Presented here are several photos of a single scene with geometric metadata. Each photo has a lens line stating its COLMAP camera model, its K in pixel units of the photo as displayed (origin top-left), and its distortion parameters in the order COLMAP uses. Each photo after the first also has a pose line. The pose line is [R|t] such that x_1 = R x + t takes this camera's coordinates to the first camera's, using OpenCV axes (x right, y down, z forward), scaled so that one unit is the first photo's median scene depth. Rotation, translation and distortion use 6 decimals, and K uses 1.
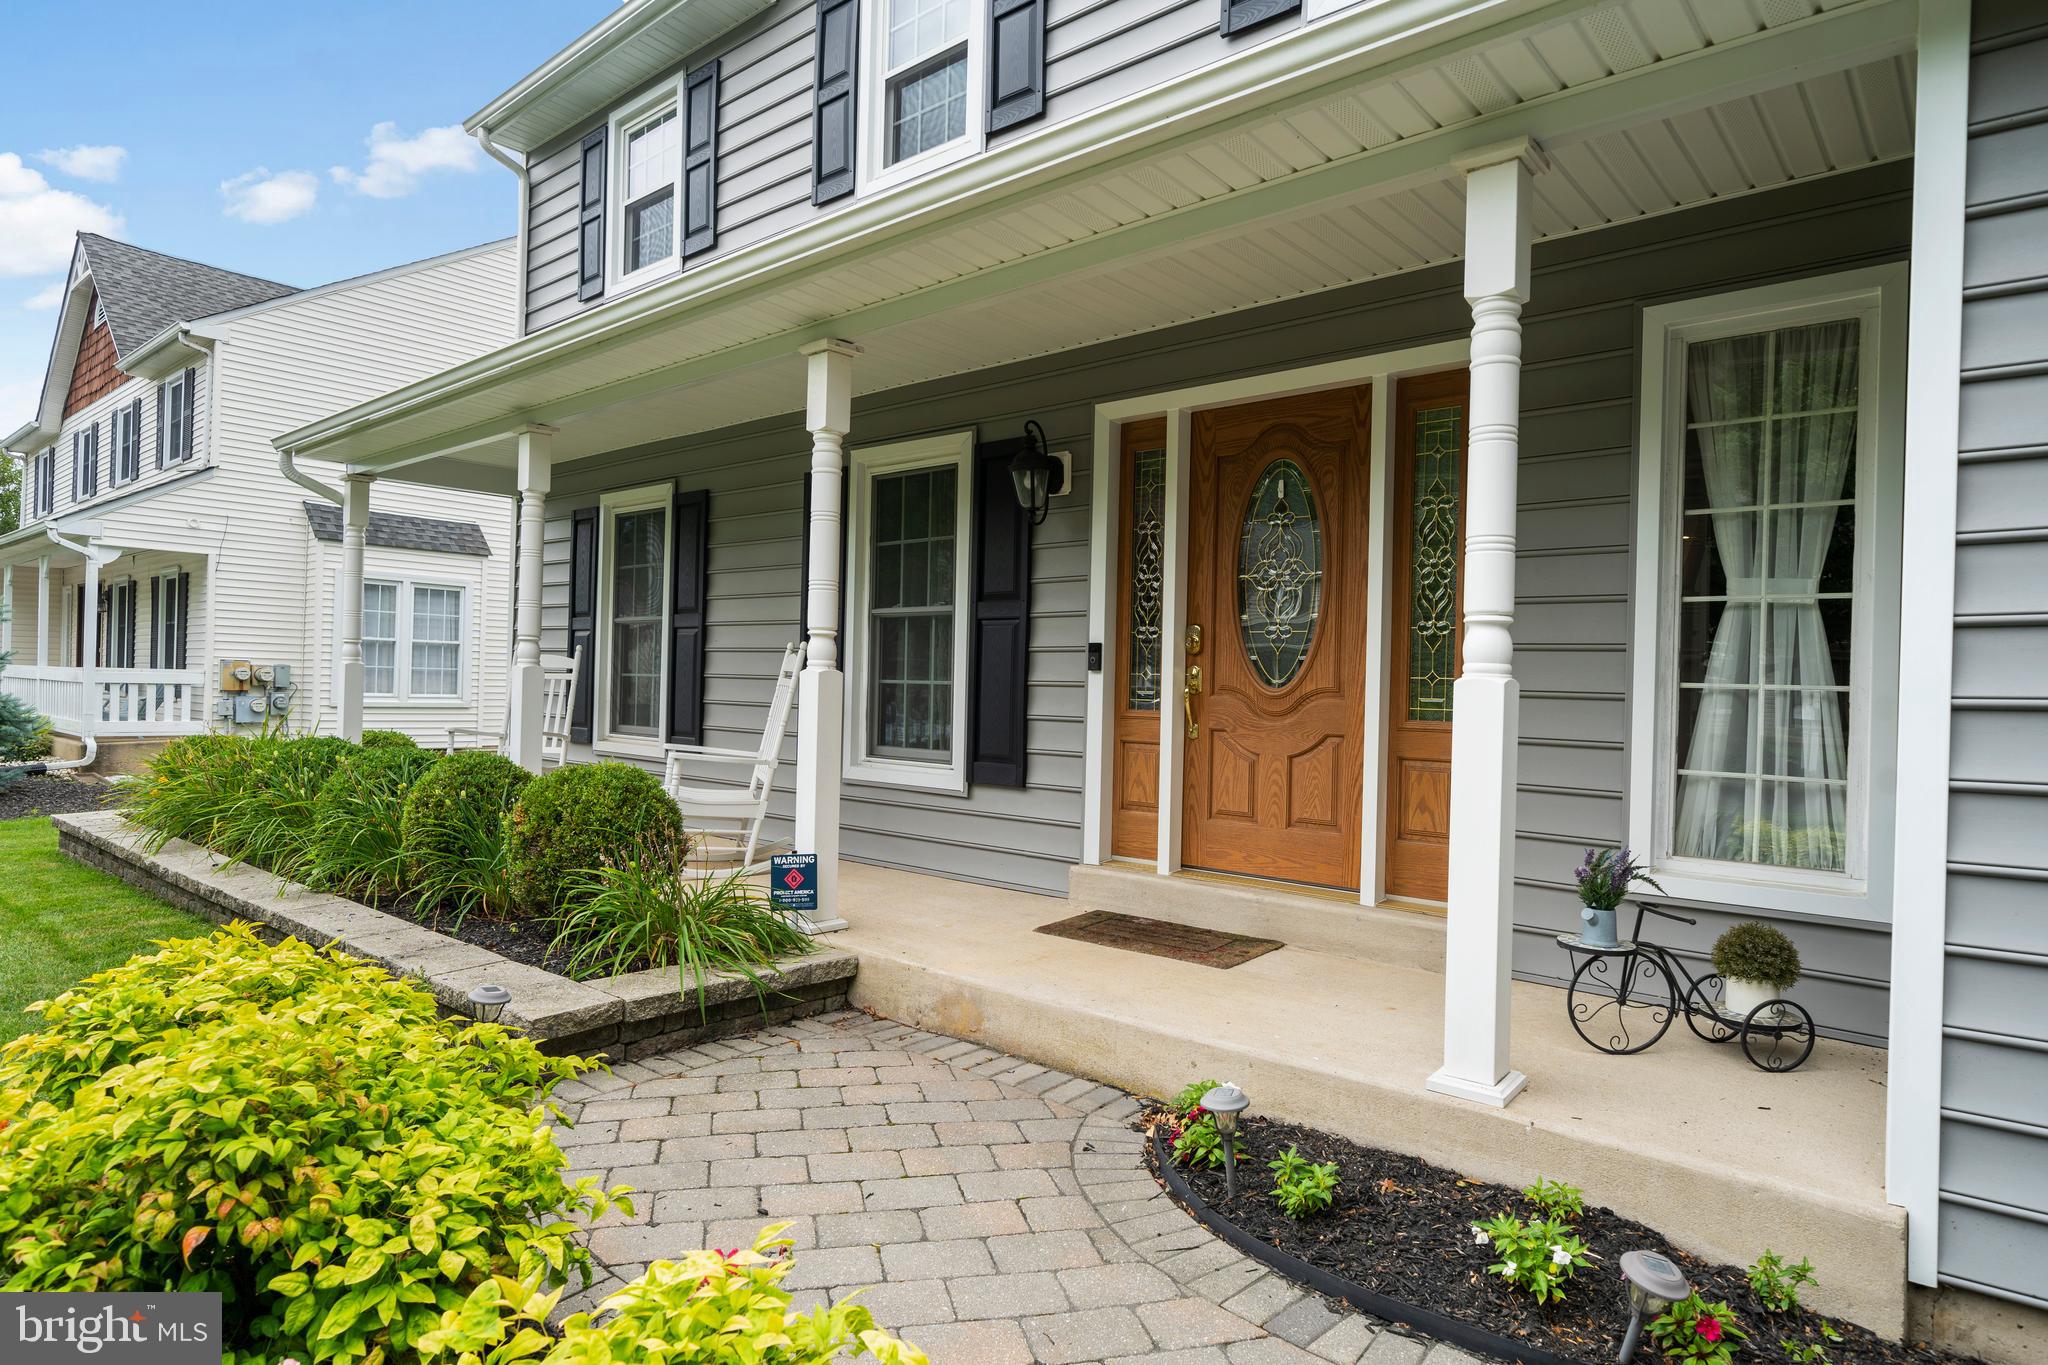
lens RADIAL K [[1128.8, 0, 1063.1], [0, 1128.8, 679.4], [0, 0, 1]] dist [0.001503, 0.000083]
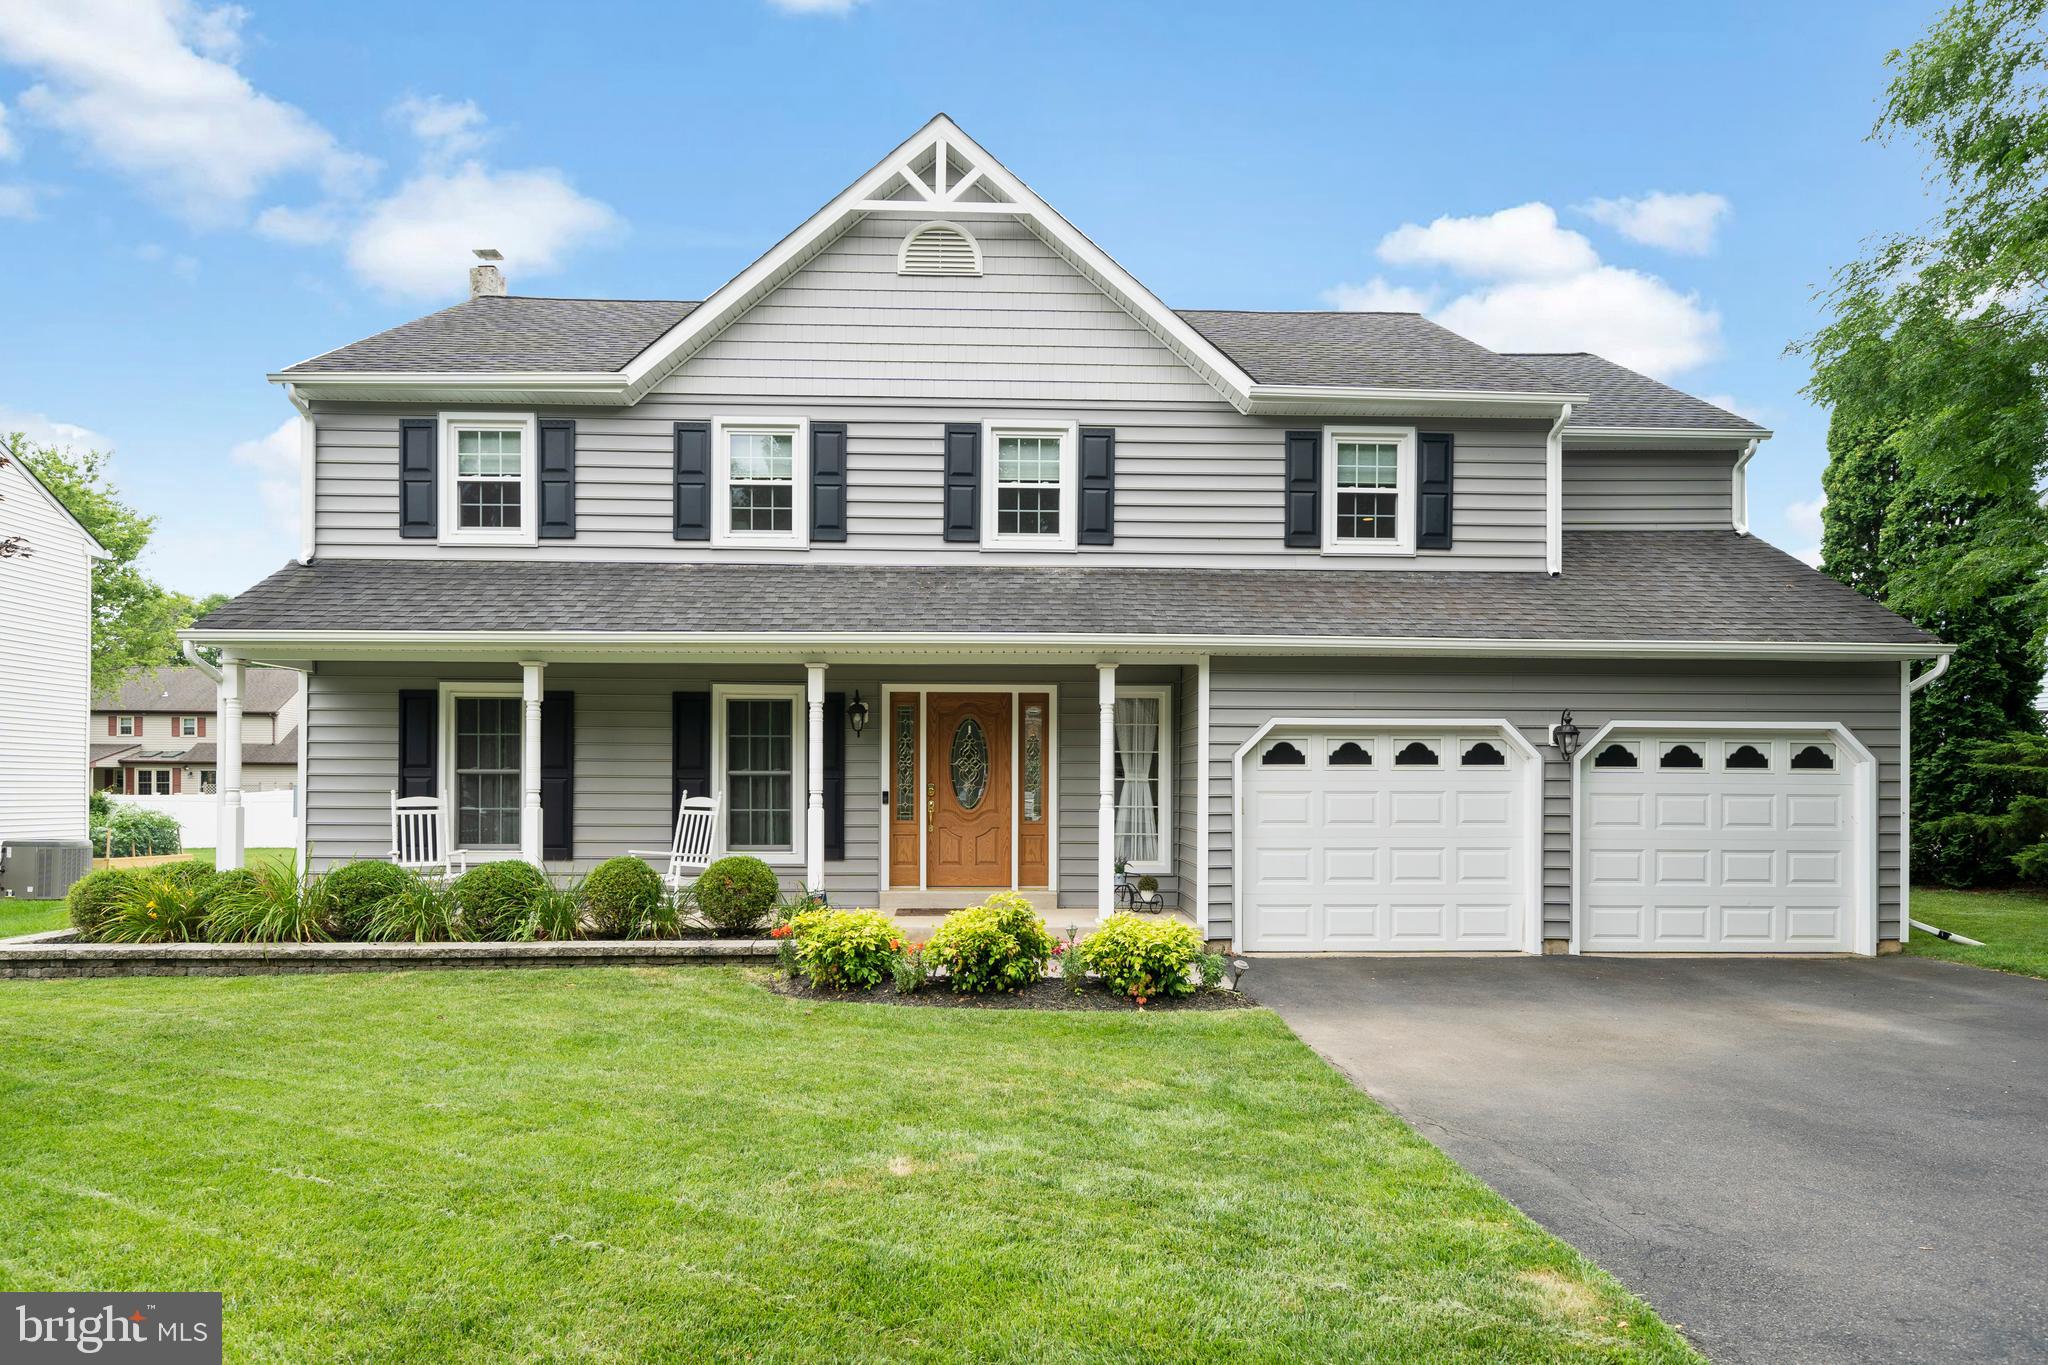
lens RADIAL K [[1183.2, 0, 1015.3], [0, 1183.2, 790.9], [0, 0, 1]] dist [0.000600, -0.001159]
pose [[0.749558, -0.023796, 0.661511, -1.424796], [0.009116, 0.999630, 0.025629, -0.097236], [-0.661876, -0.013180, 0.749497, -0.993572]]
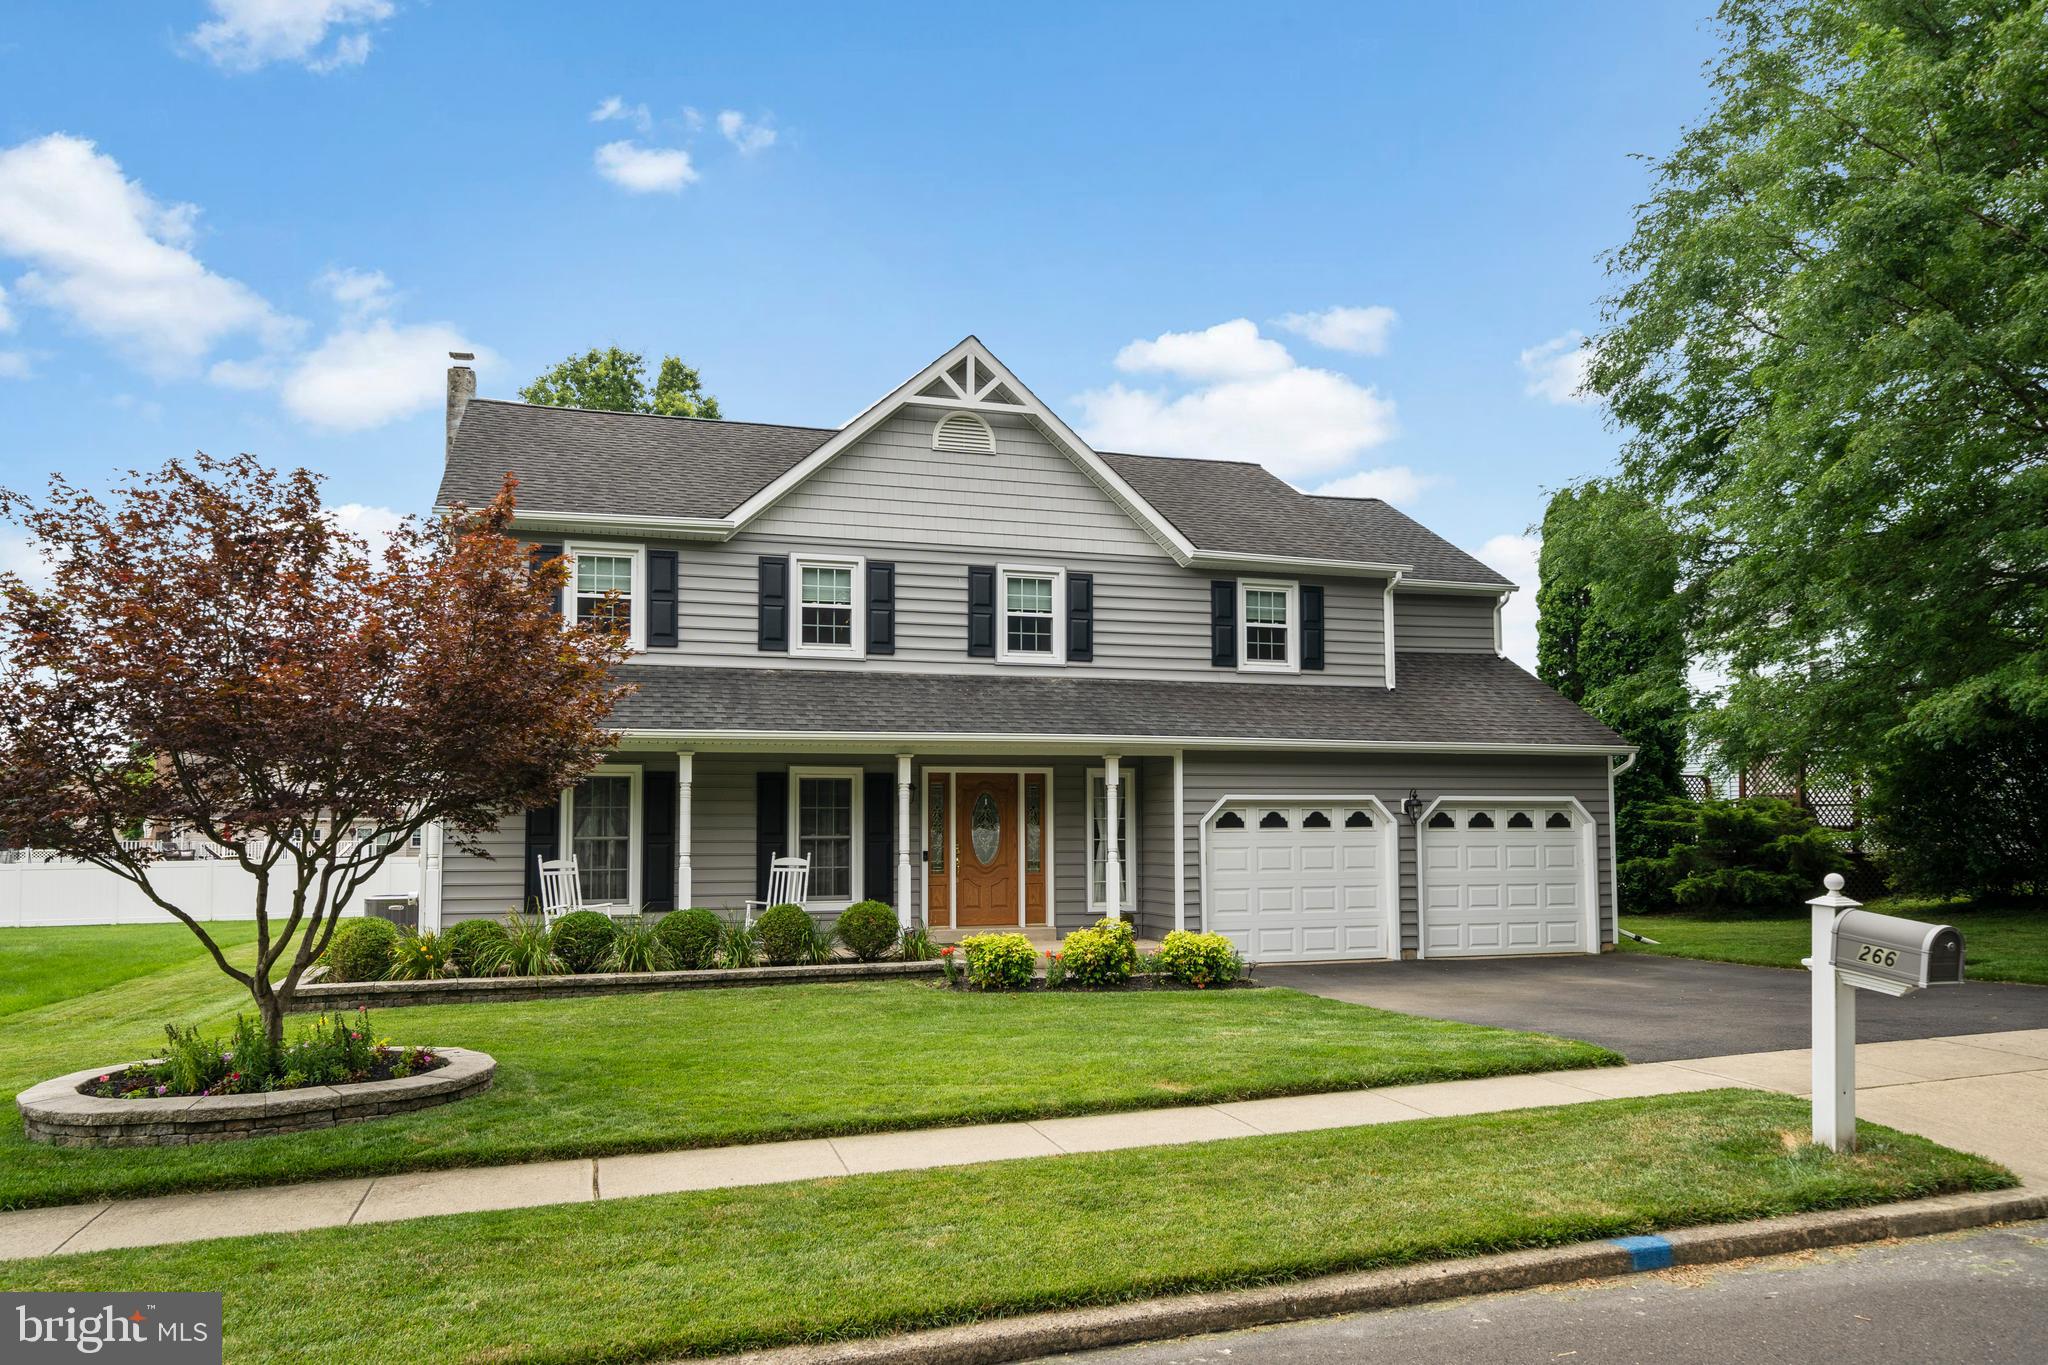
lens RADIAL K [[1381.0, 0, 1019.2], [0, 1381.0, 773.2], [0, 0, 1]] dist [-0.001823, 0.001427]
pose [[0.549582, 0.012746, 0.835342, -2.940379], [0.013418, 0.999620, -0.024081, -0.150916], [-0.835332, 0.024443, 0.549202, -1.186566]]
